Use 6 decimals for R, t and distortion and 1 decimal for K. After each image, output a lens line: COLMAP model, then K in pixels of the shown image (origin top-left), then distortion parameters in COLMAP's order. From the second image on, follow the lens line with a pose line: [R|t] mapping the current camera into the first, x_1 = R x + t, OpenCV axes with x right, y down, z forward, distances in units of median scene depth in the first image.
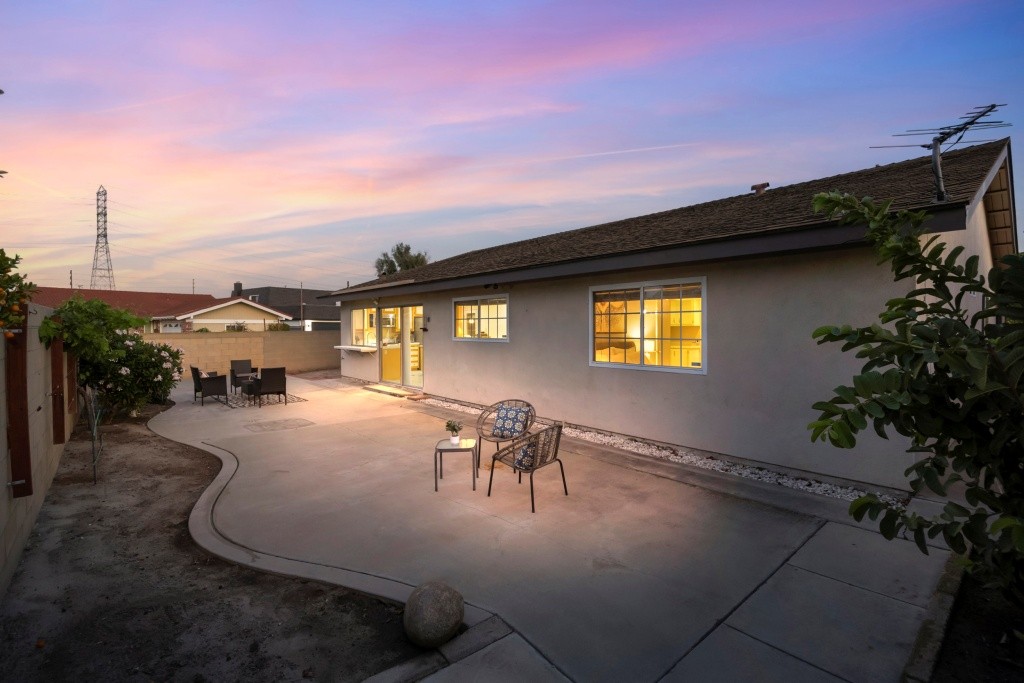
lens RADIAL K [[462.5, 0, 512.0], [0, 462.5, 341.5], [0, 0, 1]] dist [-0.002622, 0.000177]
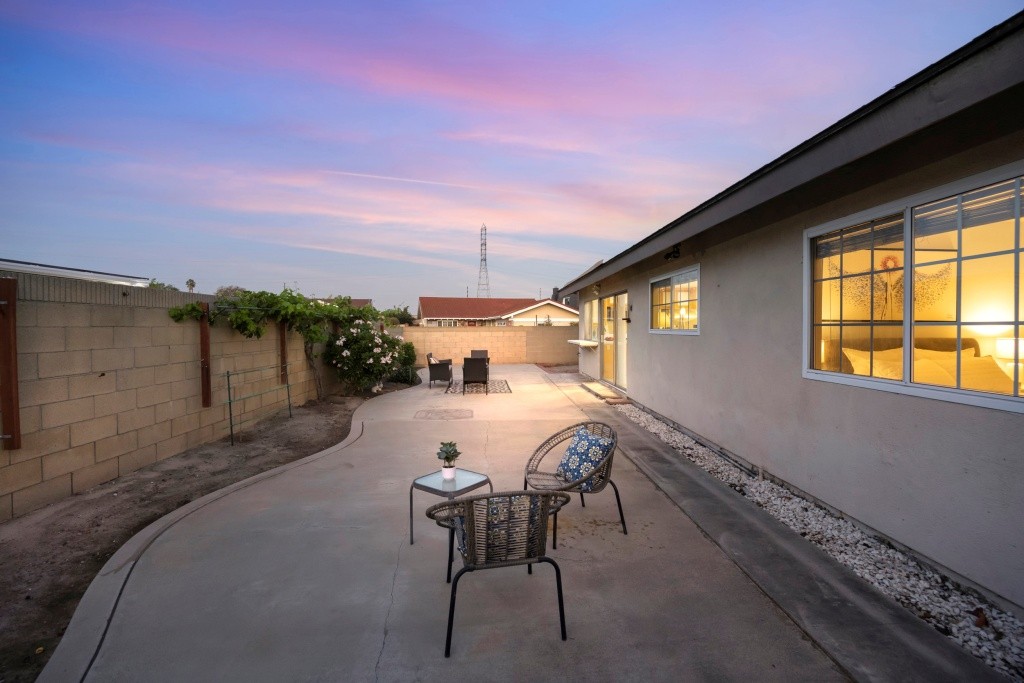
lens RADIAL K [[440.5, 0, 512.0], [0, 440.5, 341.5], [0, 0, 1]] dist [-0.011900, -0.000509]
pose [[0.772430, 0.022730, -0.634693, 0.223239], [-0.021717, 0.999720, 0.009372, 0.012765], [0.634729, 0.006544, 0.772707, 0.381783]]
